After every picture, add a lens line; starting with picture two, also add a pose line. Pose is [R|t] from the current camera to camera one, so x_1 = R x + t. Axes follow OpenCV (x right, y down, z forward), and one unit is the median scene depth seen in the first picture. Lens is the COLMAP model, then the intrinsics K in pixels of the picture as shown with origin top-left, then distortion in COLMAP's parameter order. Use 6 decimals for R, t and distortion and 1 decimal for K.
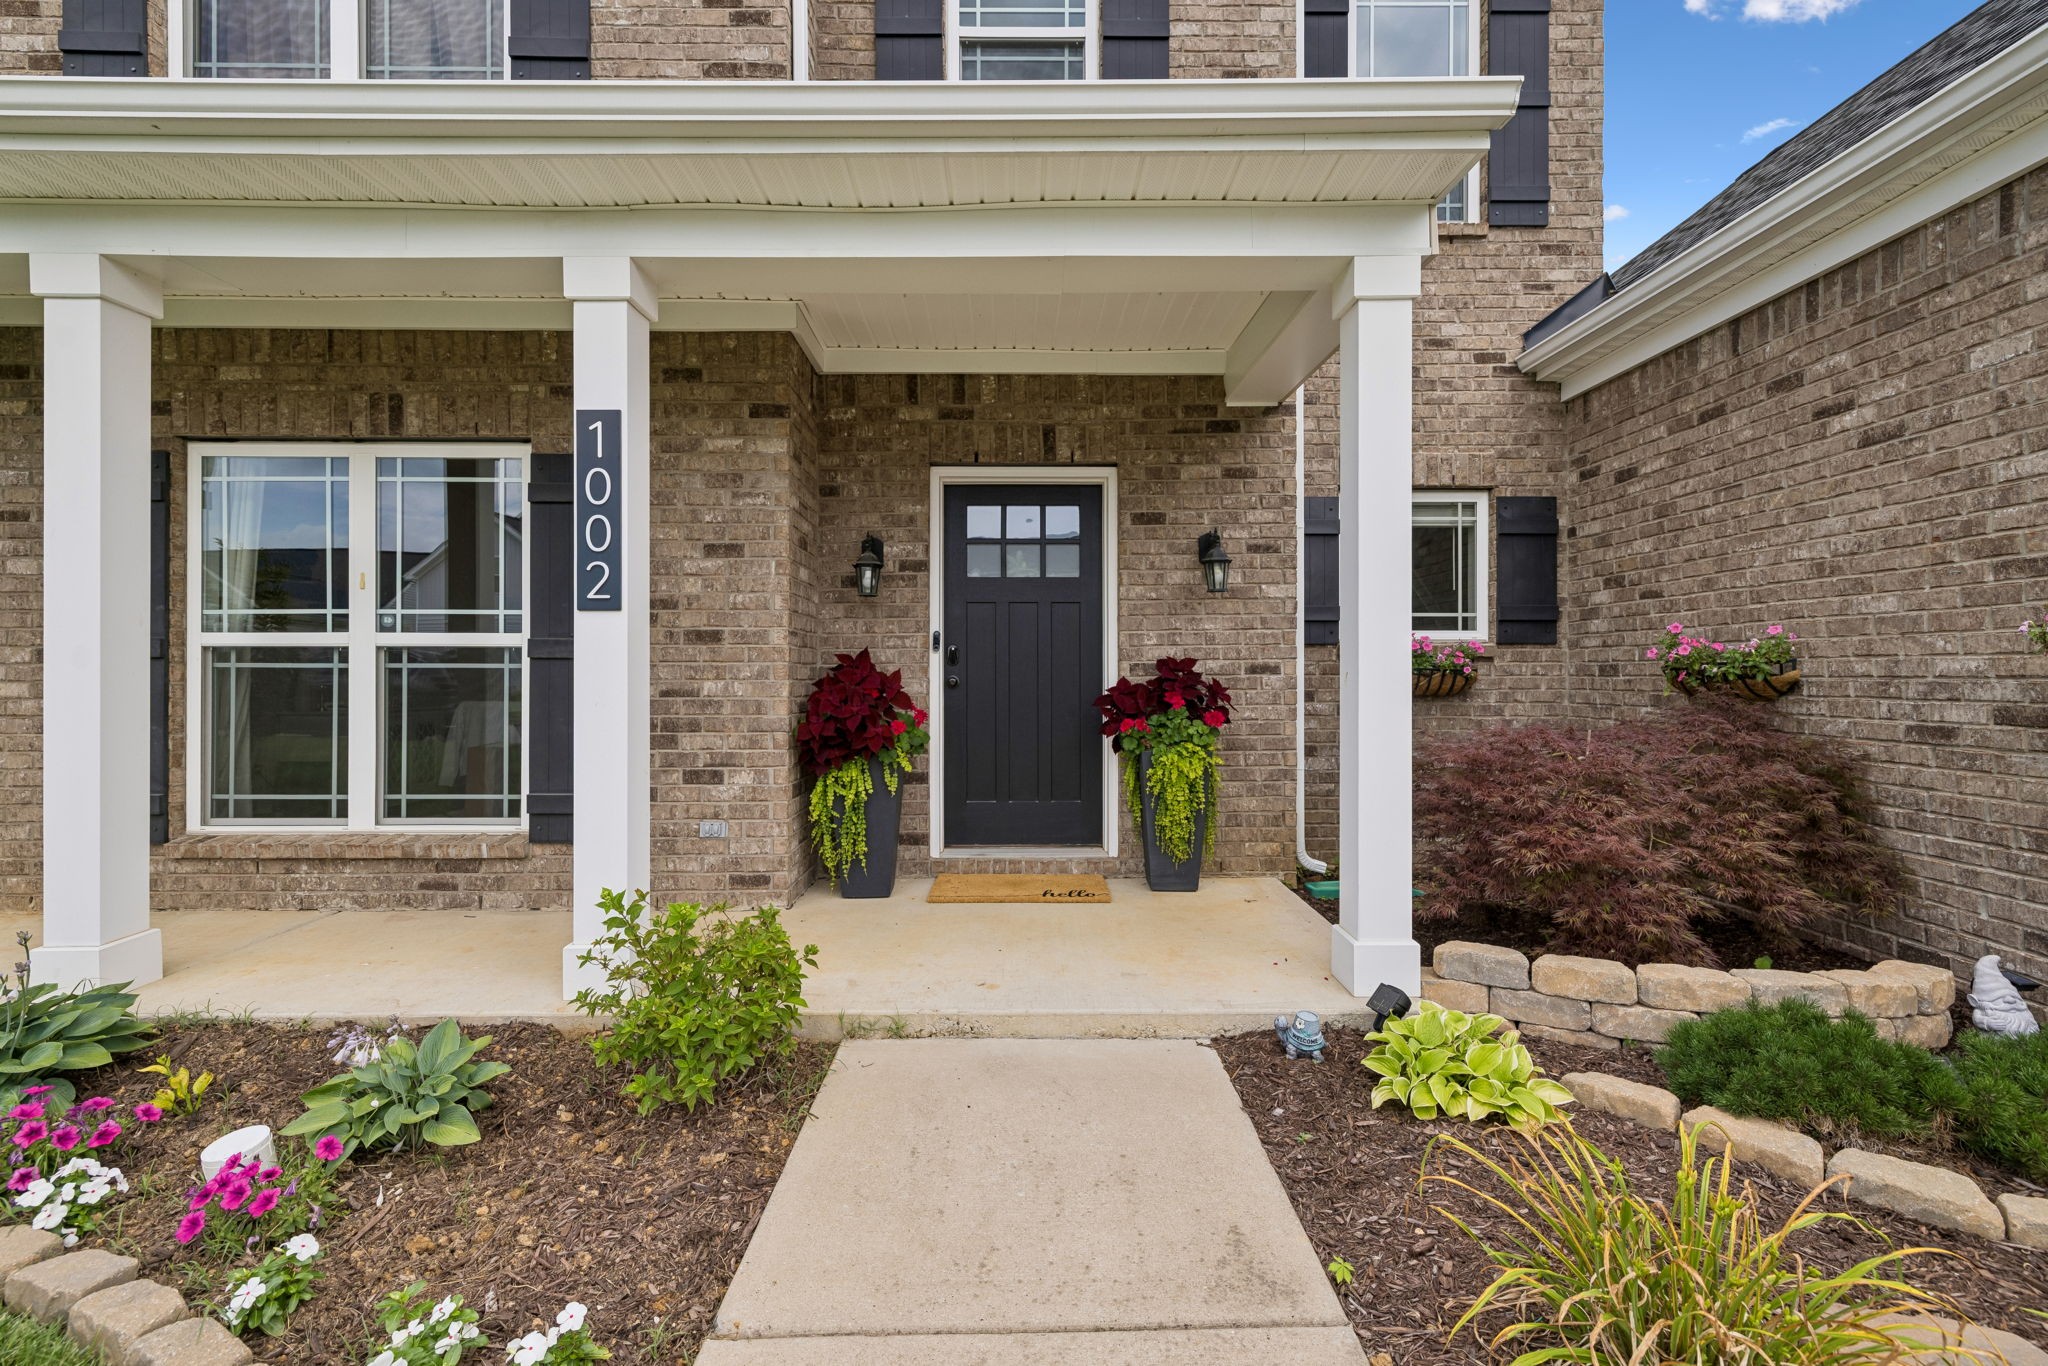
lens RADIAL K [[910.5, 0, 1024.0], [0, 910.5, 683.0], [0, 0, 1]] dist [0.002828, 0.000416]
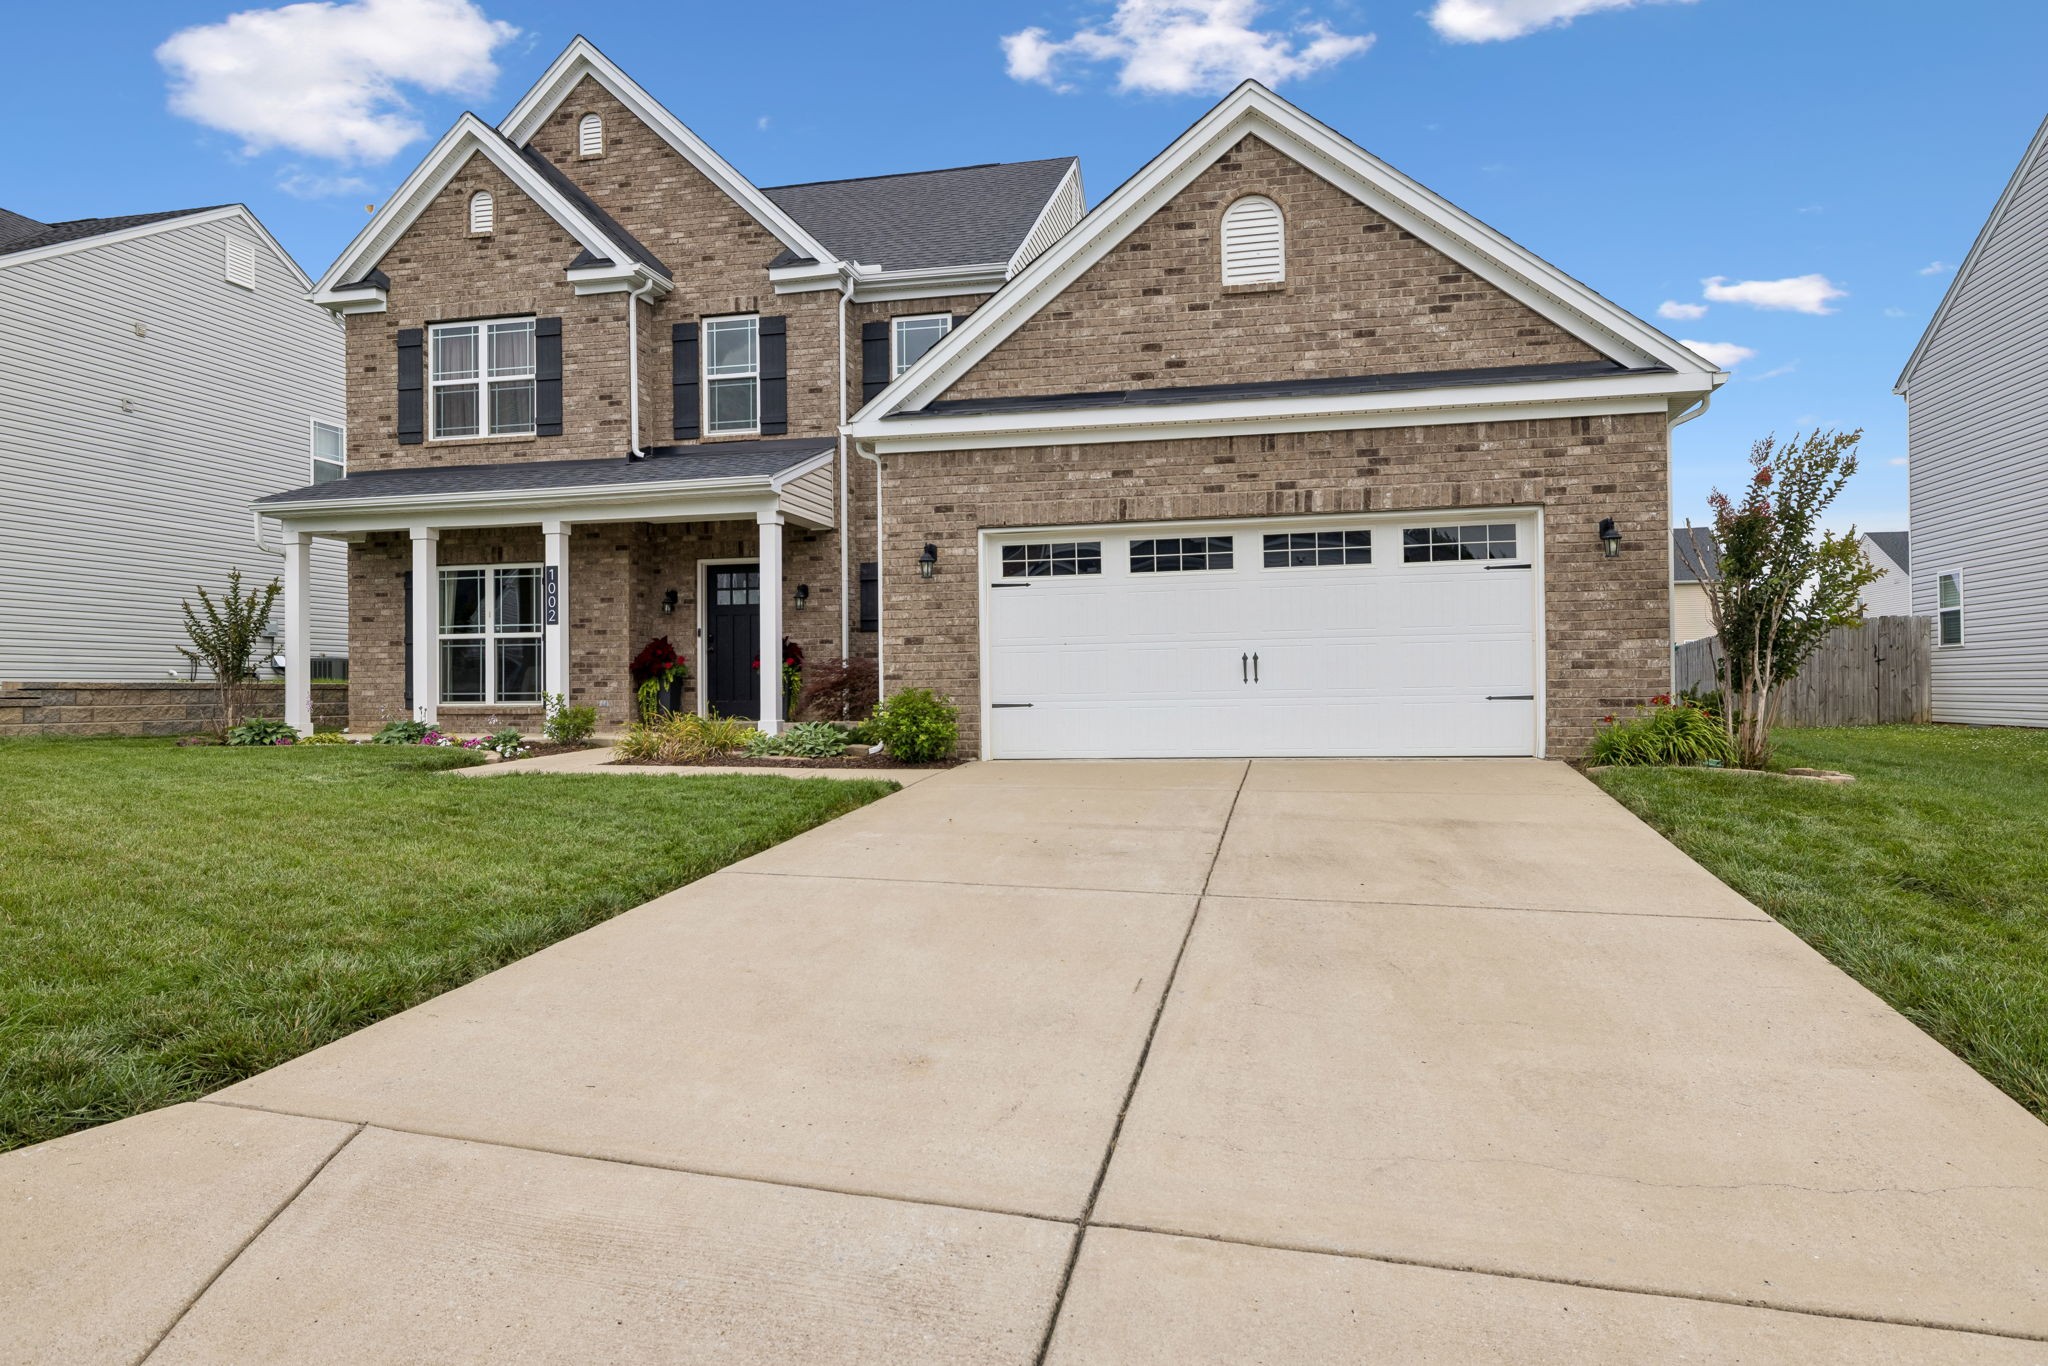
lens RADIAL K [[1283.5, 0, 993.8], [0, 1283.5, 692.4], [0, 0, 1]] dist [-0.003197, -0.000307]
pose [[0.971238, -0.008488, -0.237960, 1.564474], [0.007268, 0.999956, -0.006005, 0.147477], [0.238000, 0.004103, 0.971257, -2.243924]]
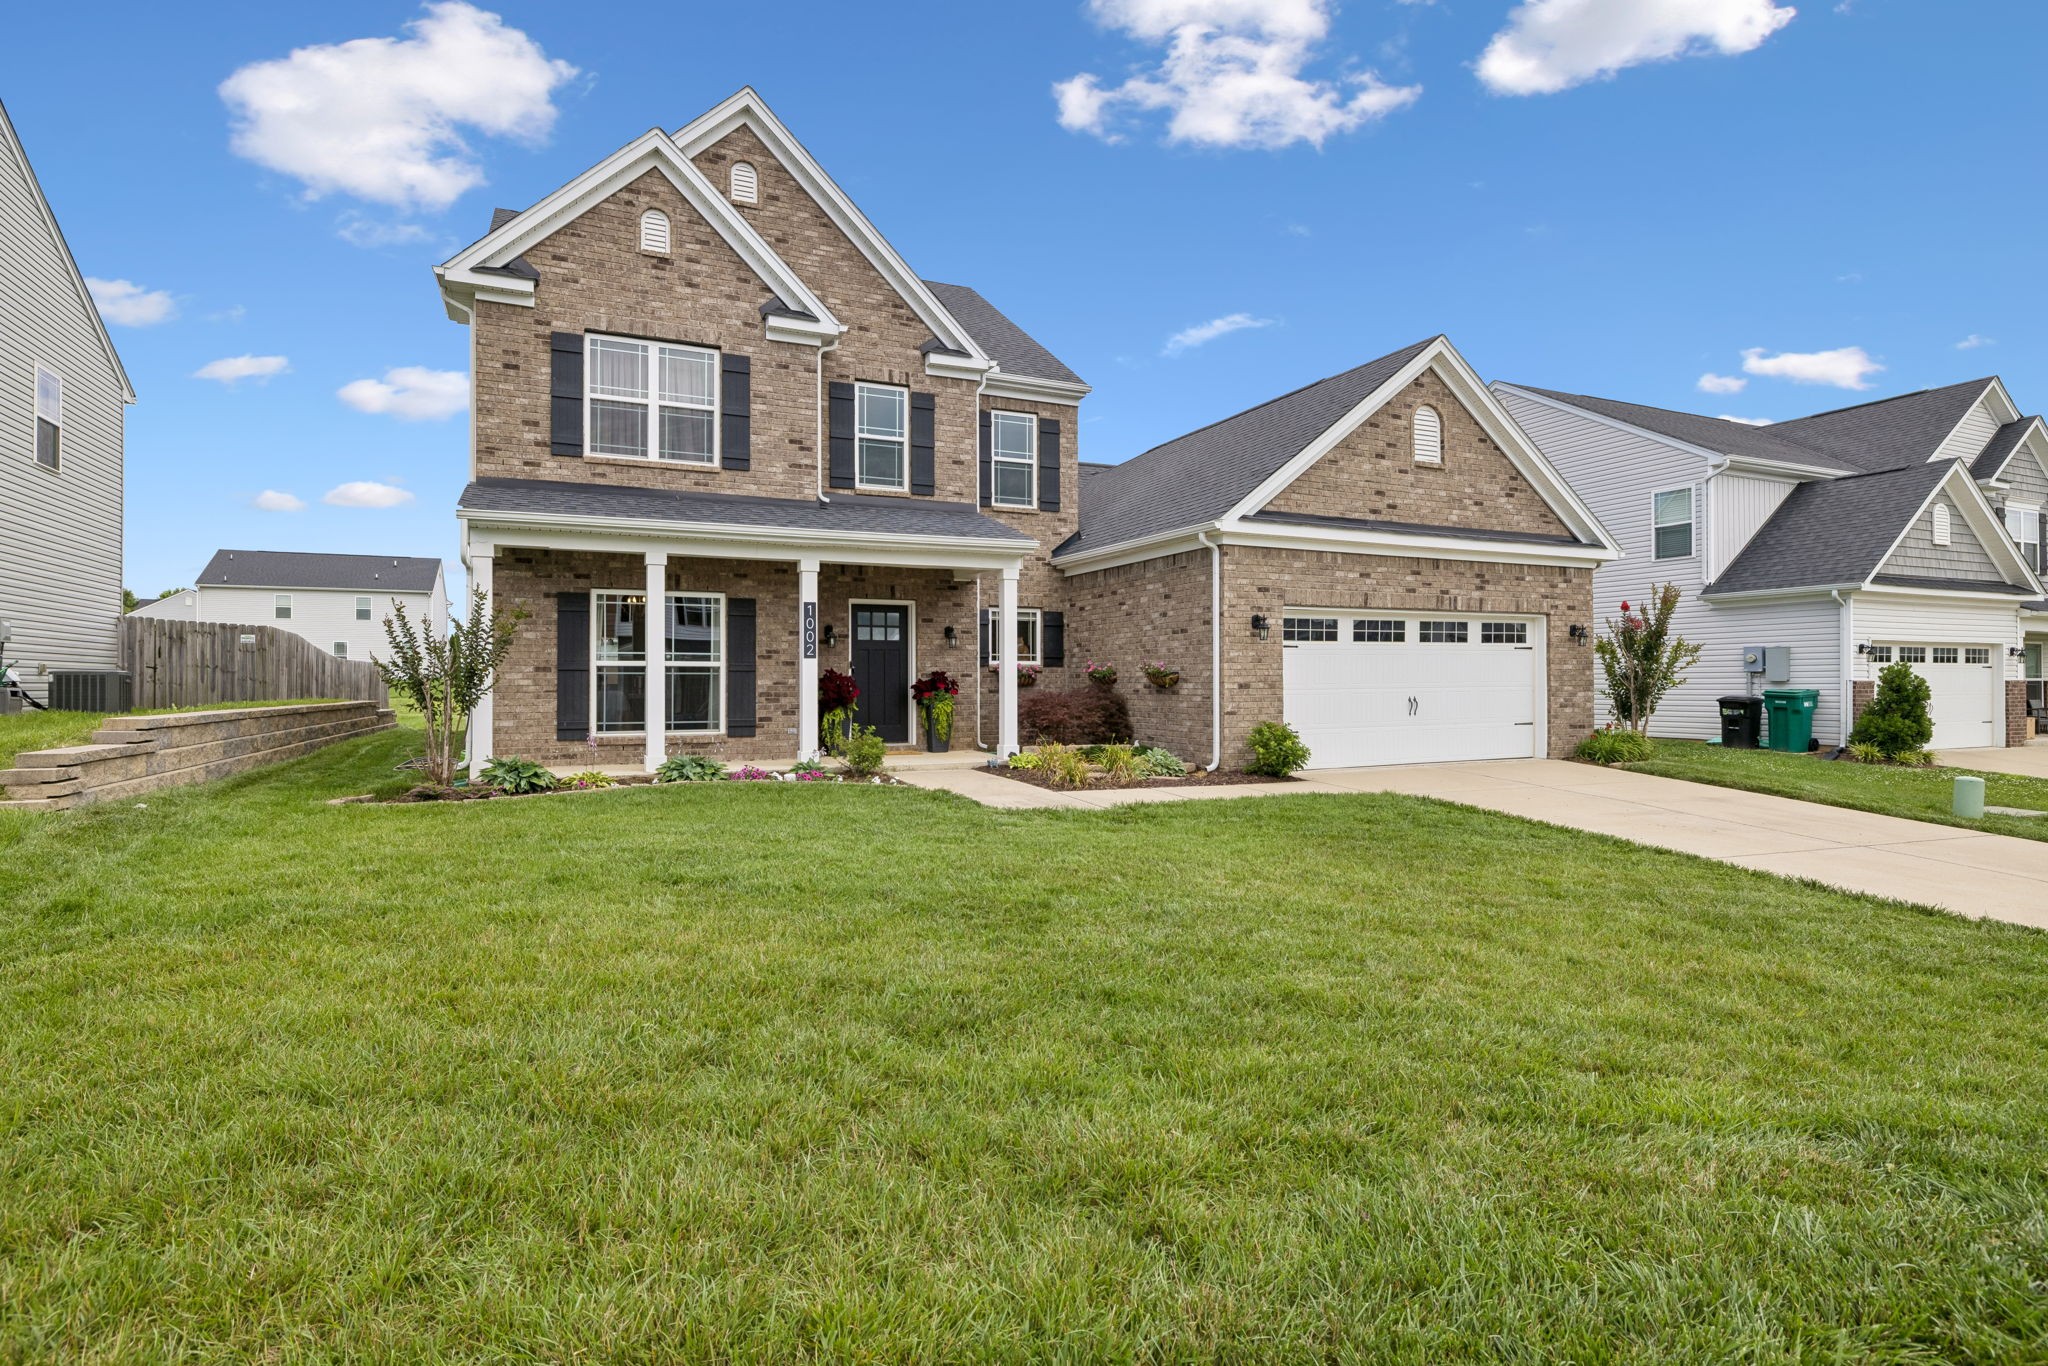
lens RADIAL K [[1037.9, 0, 1006.6], [0, 1037.9, 686.2], [0, 0, 1]] dist [-0.004486, 0.000221]
pose [[0.916092, -0.002175, 0.400962, -0.956533], [0.004881, 0.999972, -0.005728, 0.039164], [-0.400938, 0.007204, 0.916077, -2.083448]]
